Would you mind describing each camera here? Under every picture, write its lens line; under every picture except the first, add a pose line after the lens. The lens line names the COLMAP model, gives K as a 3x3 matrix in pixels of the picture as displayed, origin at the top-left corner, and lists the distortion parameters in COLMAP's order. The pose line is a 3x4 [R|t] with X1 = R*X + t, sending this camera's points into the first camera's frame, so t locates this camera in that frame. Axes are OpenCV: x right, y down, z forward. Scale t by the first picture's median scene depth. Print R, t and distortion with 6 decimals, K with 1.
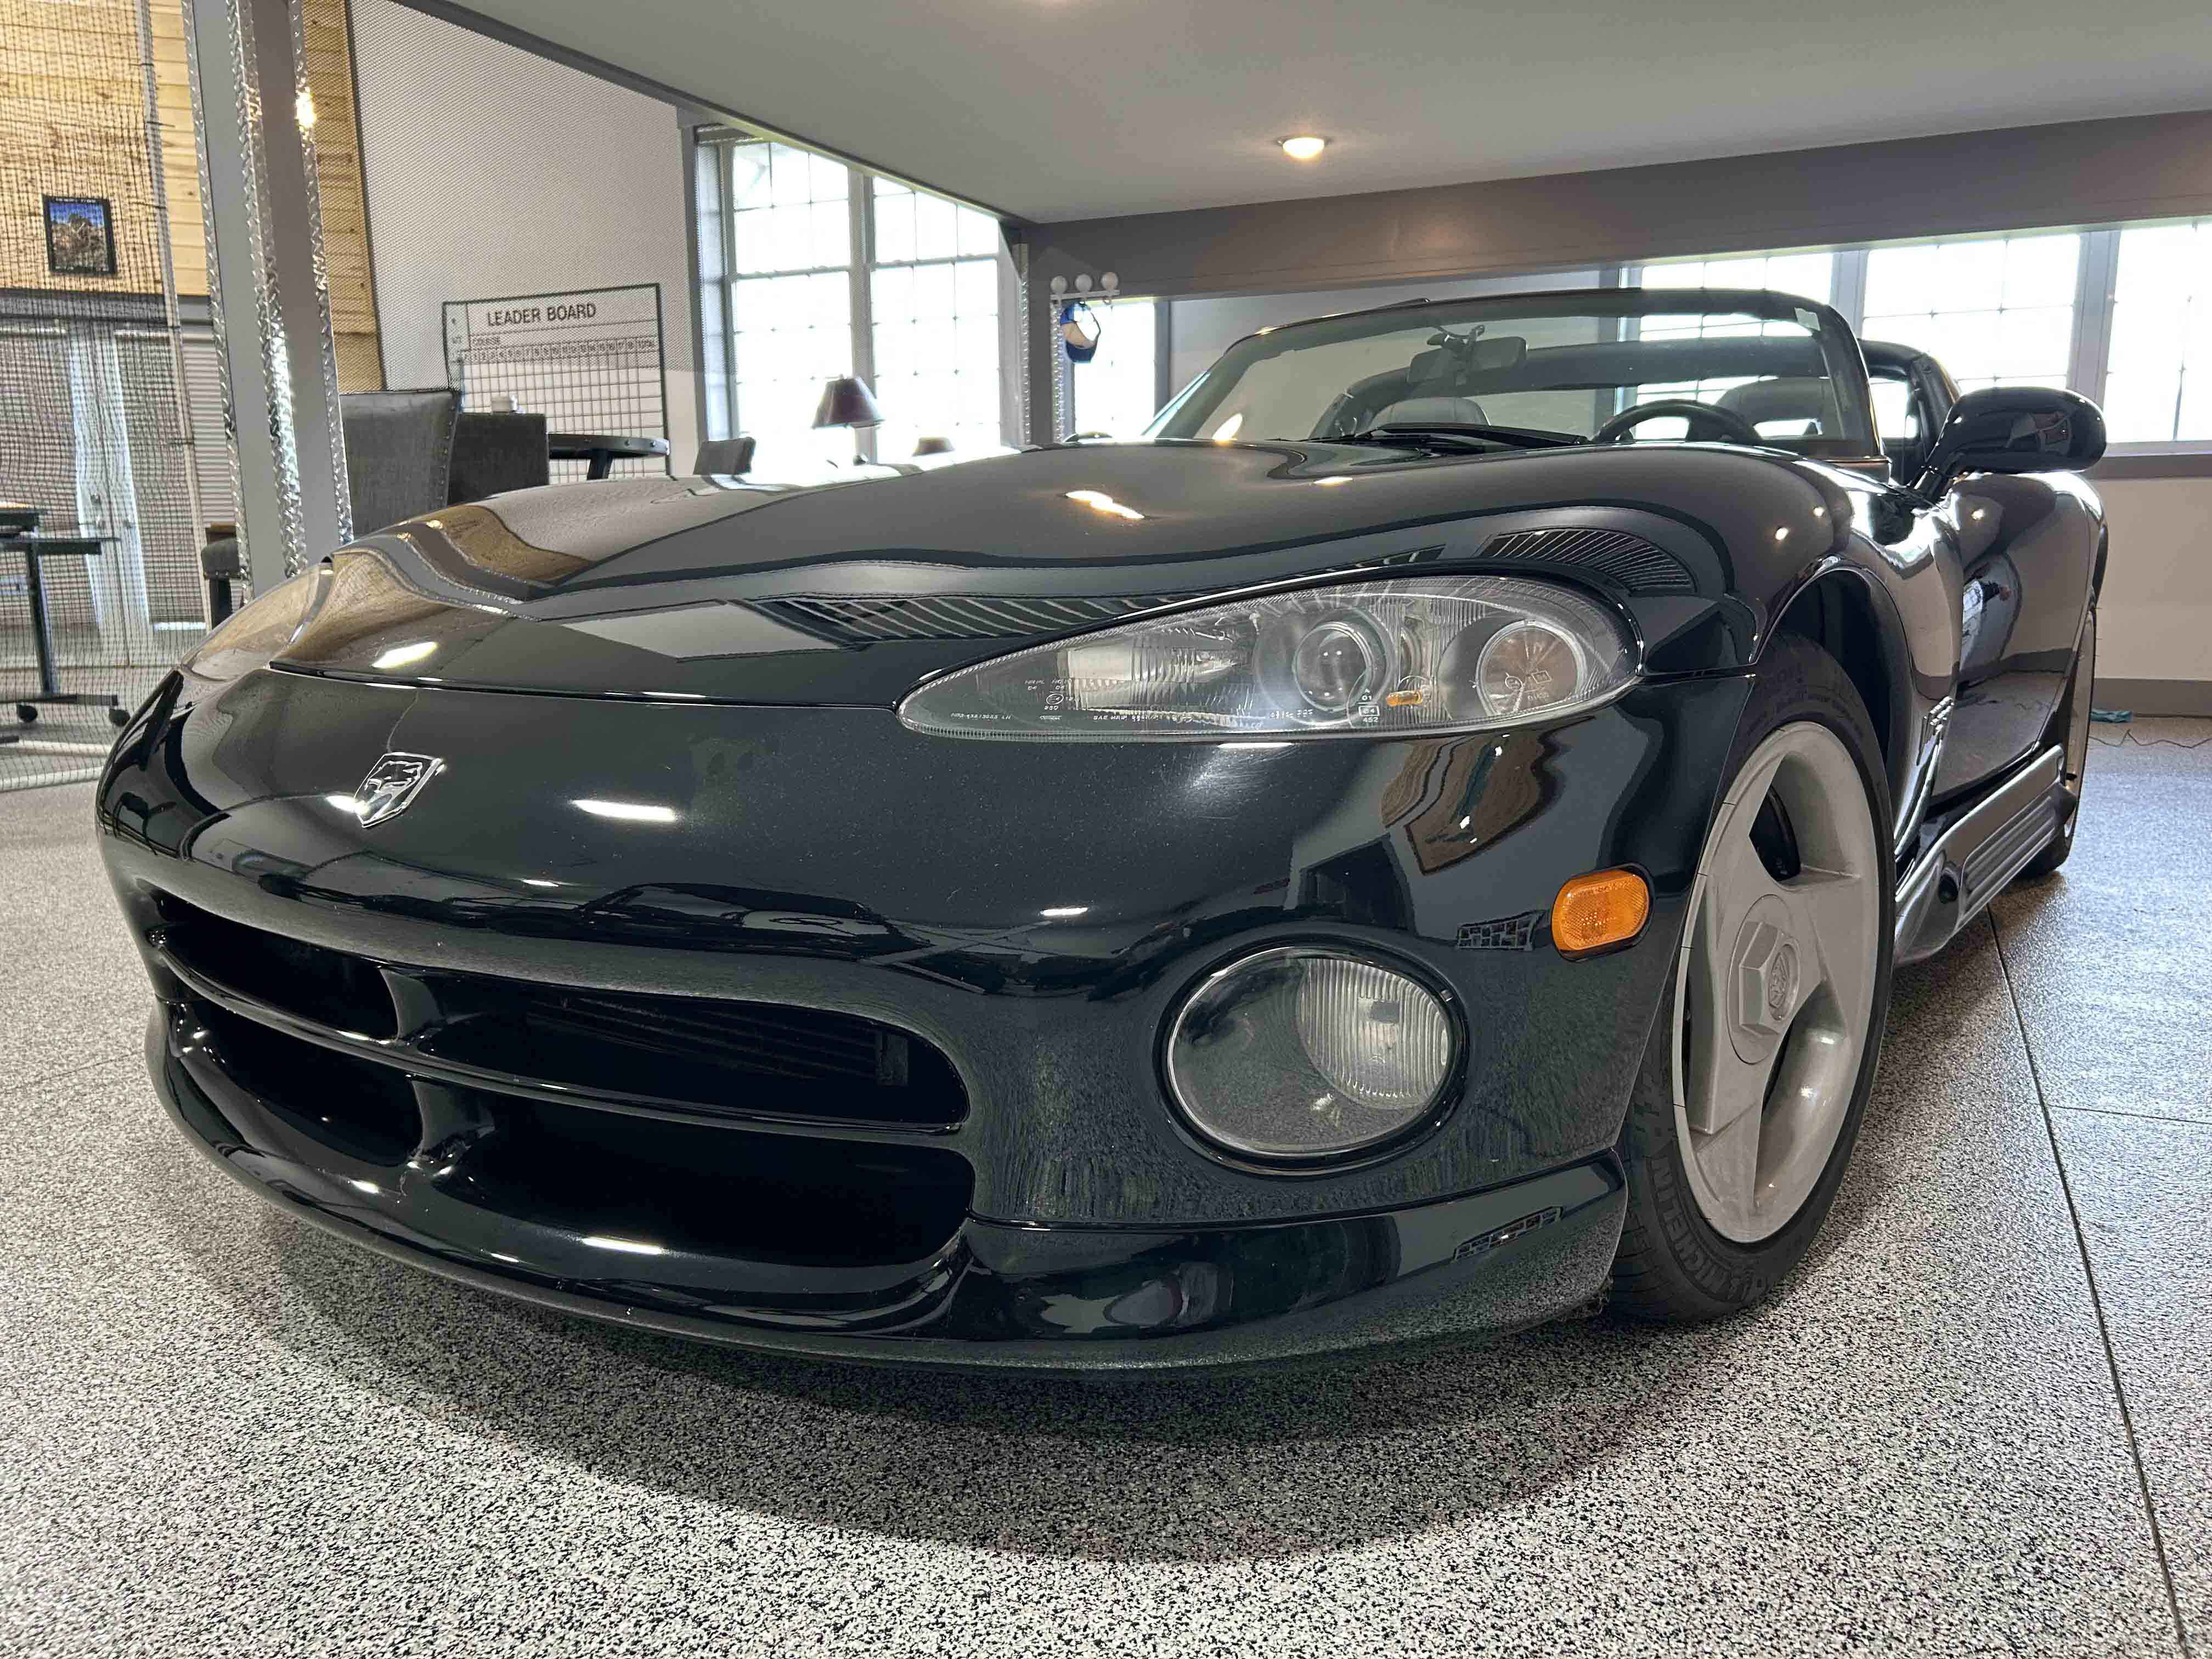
lens RADIAL K [[1637.8, 0, 1138.3], [0, 1637.8, 844.5], [0, 0, 1]] dist [0.057403, -0.057405]
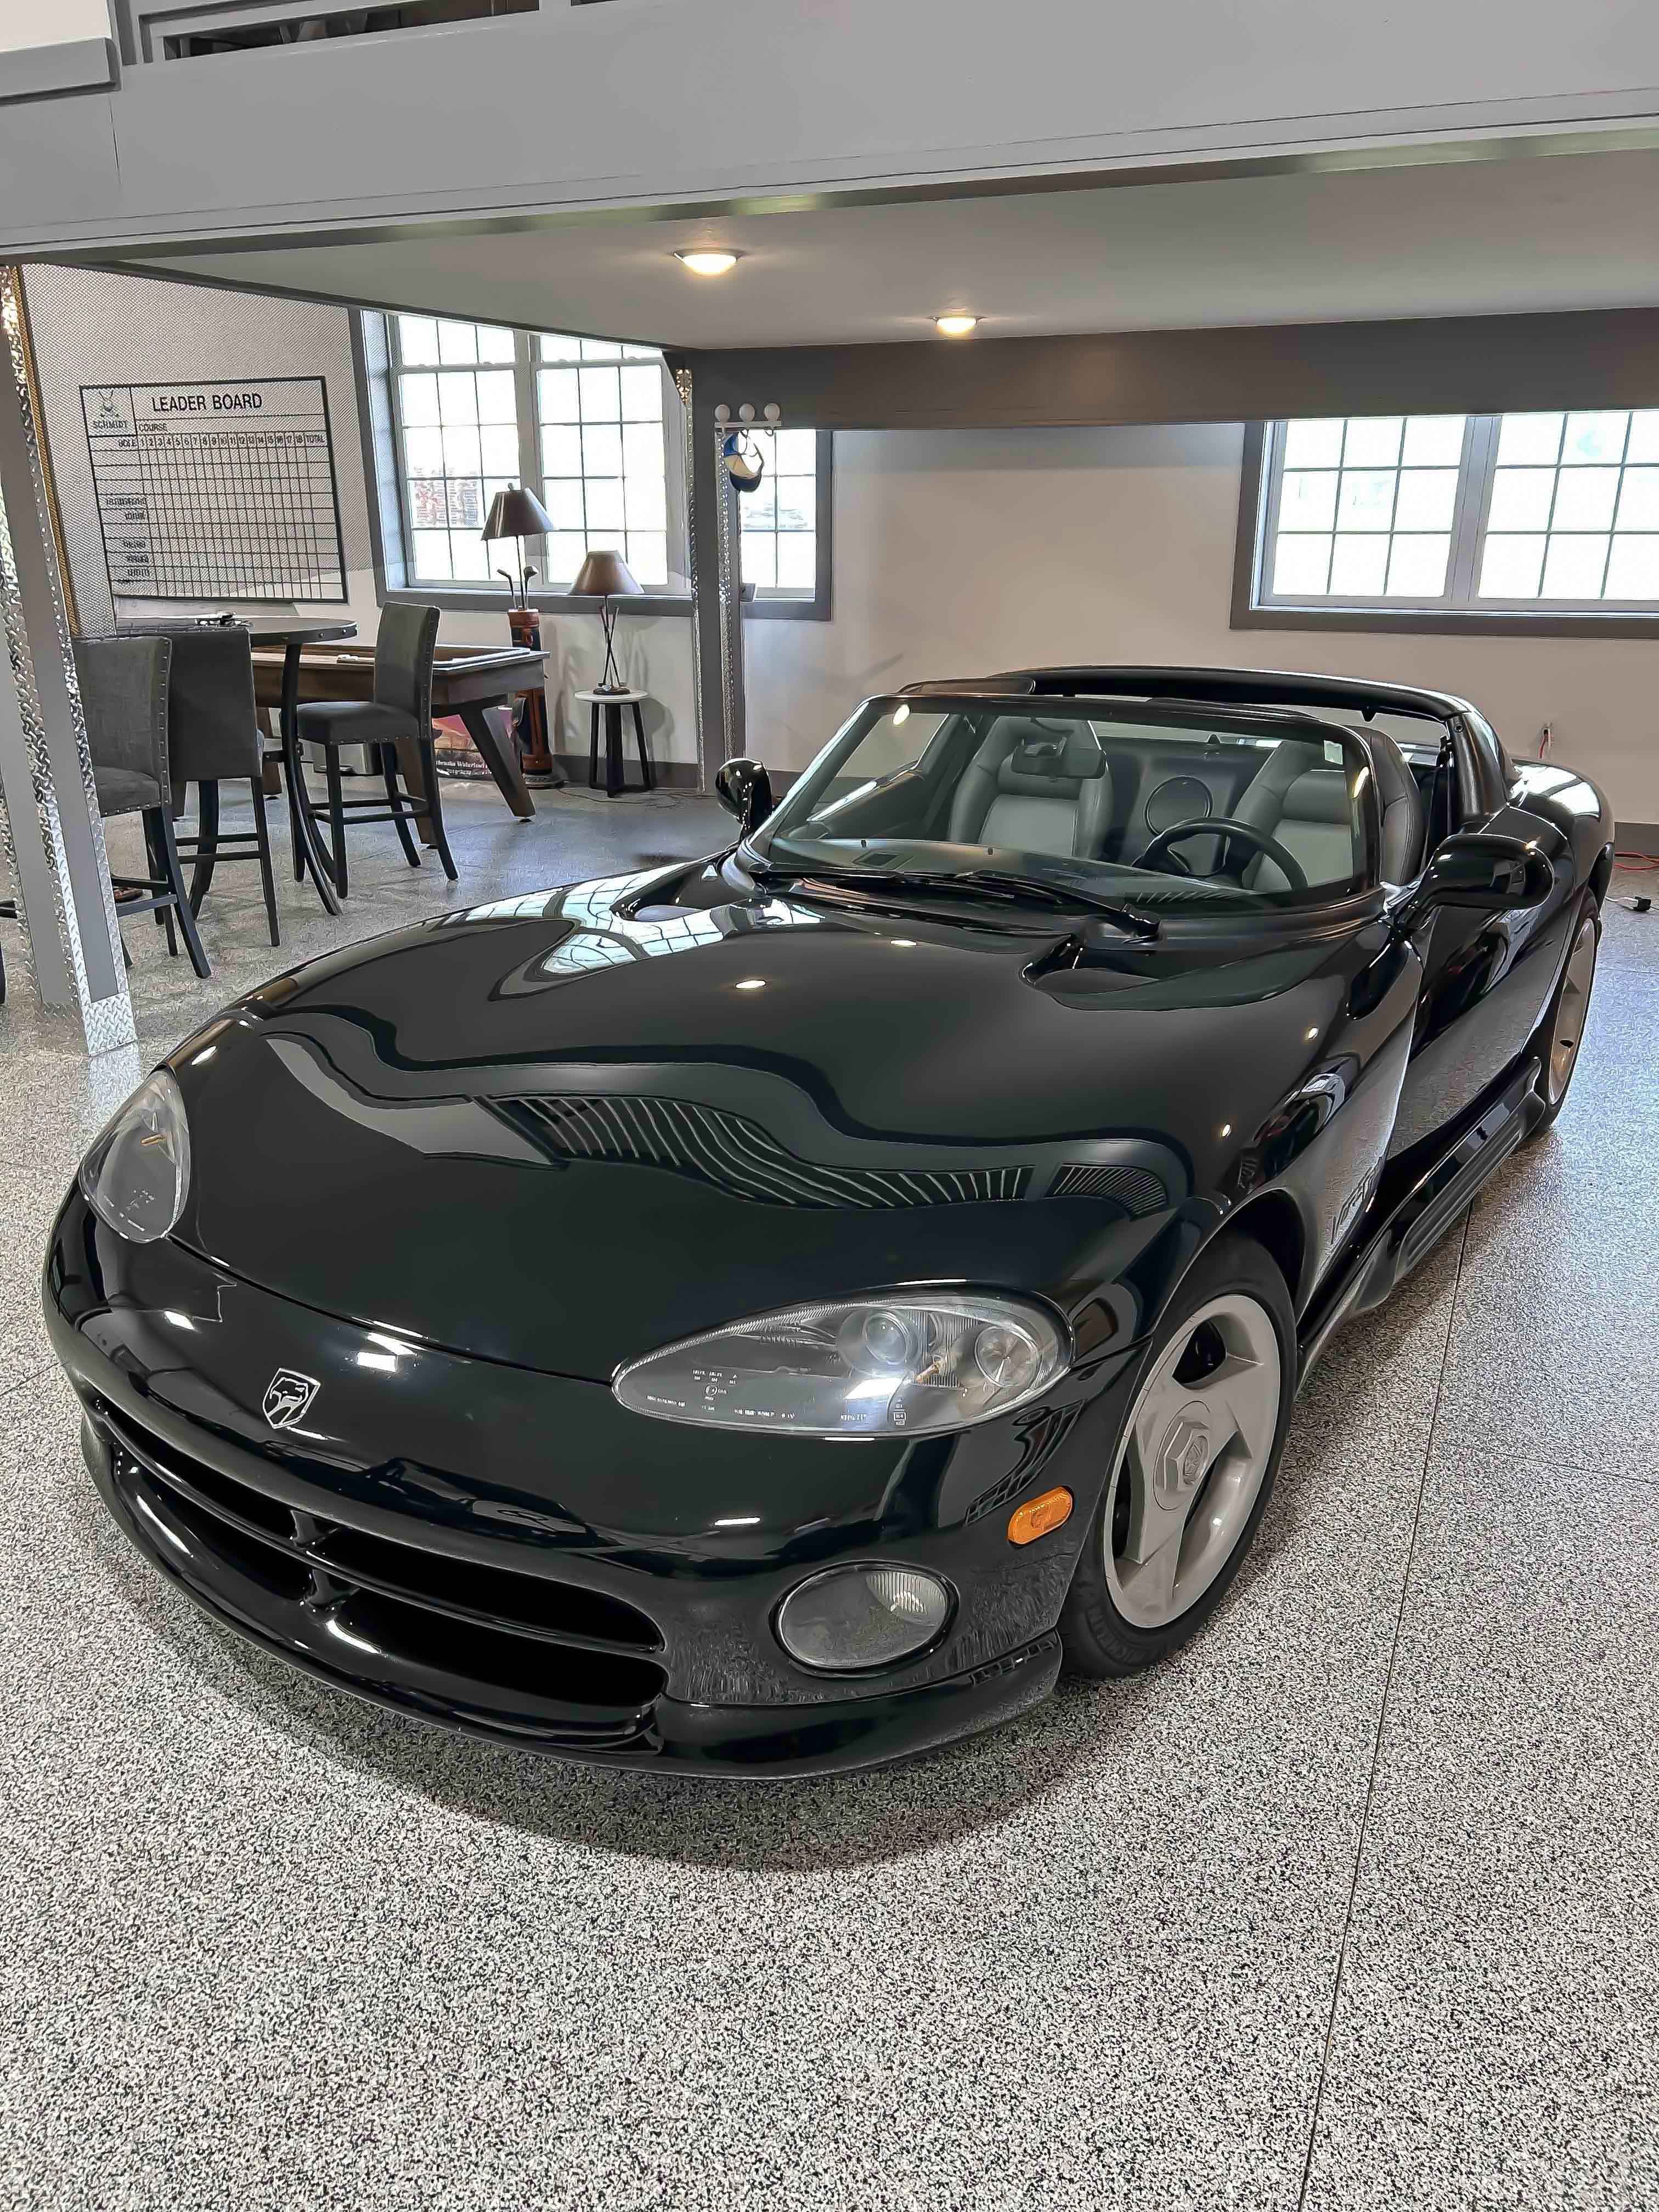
lens RADIAL K [[1626.3, 0, 829.5], [0, 1626.3, 1106.0], [0, 0, 1]] dist [0.023024, -0.000439]
pose [[0.999946, -0.004064, 0.009601, 0.047822], [0.002440, 0.986542, 0.163490, -0.559581], [-0.010136, -0.163458, 0.986498, -0.486736]]
